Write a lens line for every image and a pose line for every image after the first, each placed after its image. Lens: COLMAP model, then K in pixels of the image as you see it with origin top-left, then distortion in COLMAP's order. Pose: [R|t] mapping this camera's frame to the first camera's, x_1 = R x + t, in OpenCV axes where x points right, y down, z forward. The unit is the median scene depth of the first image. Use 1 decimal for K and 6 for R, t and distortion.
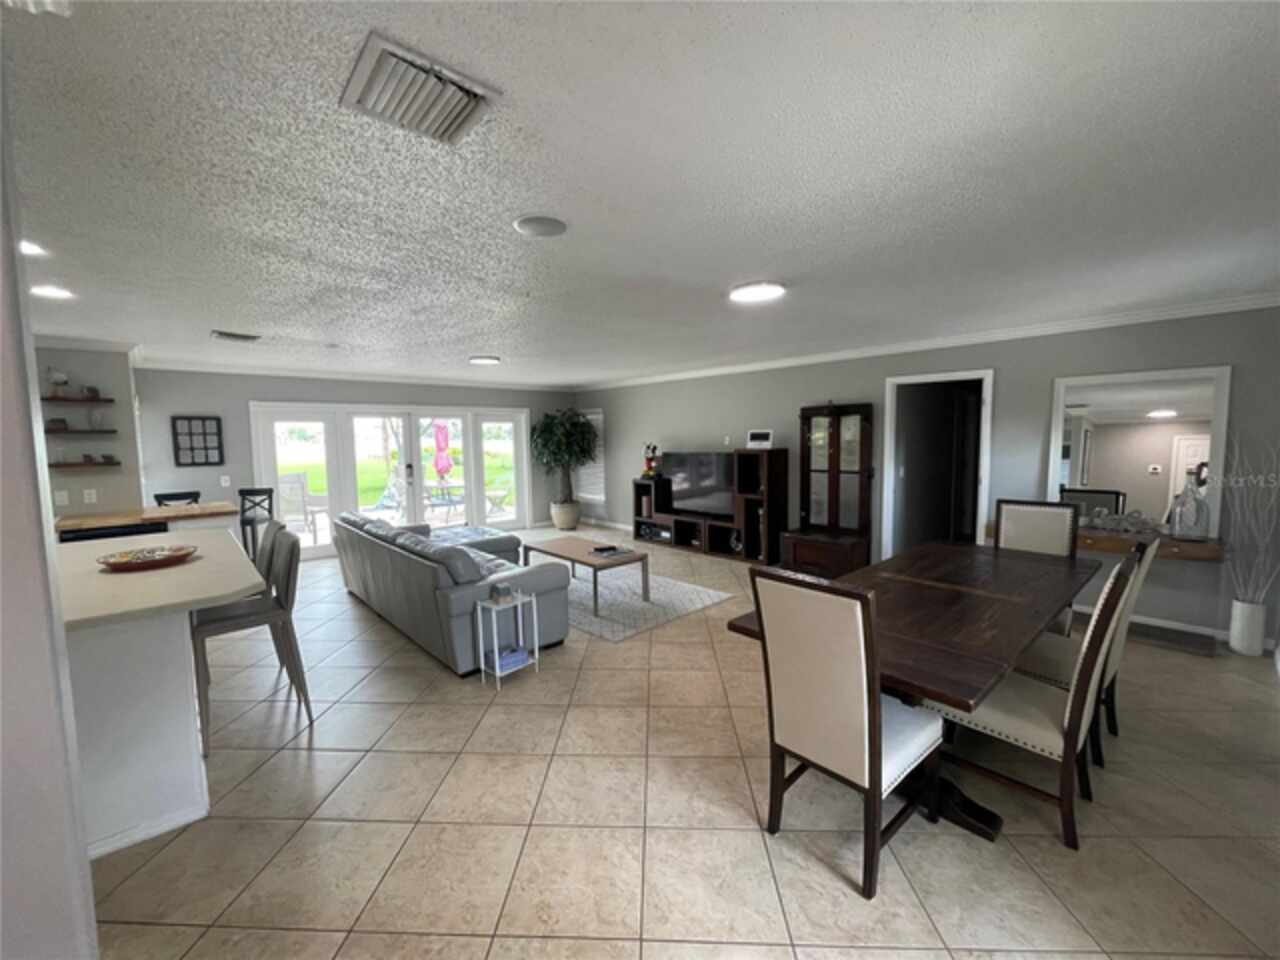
lens RADIAL K [[516.0, 0, 632.1], [0, 516.0, 475.2], [0, 0, 1]] dist [-0.003406, 0.002150]
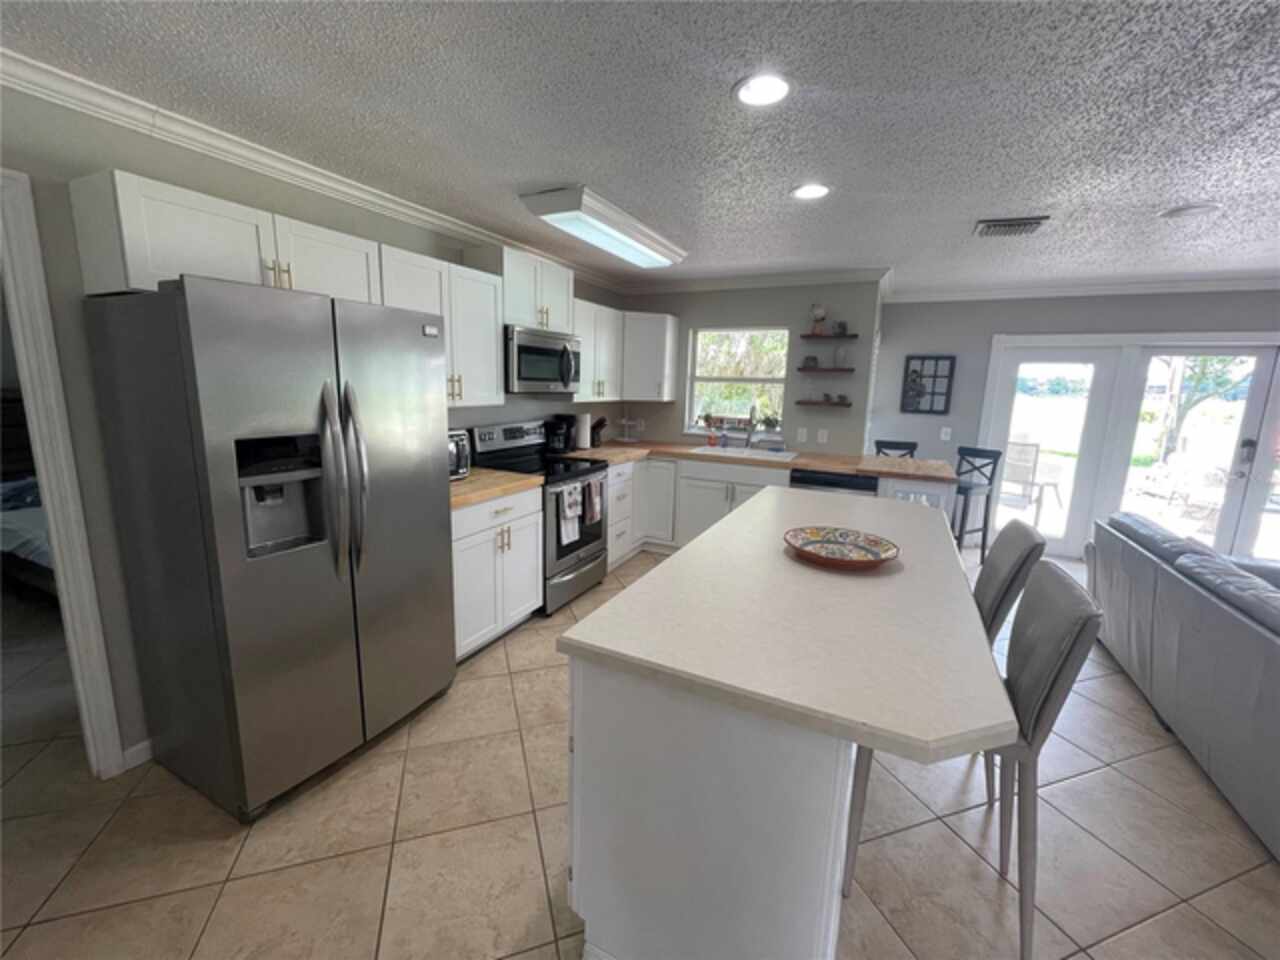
lens RADIAL K [[516.0, 0, 642.9], [0, 516.0, 481.9], [0, 0, 1]] dist [-0.003406, 0.002150]
pose [[0.370509, 0.198107, -0.907456, -0.206135], [-0.101768, 0.979766, 0.172341, -0.007416], [0.923237, 0.028496, 0.383173, 0.238370]]
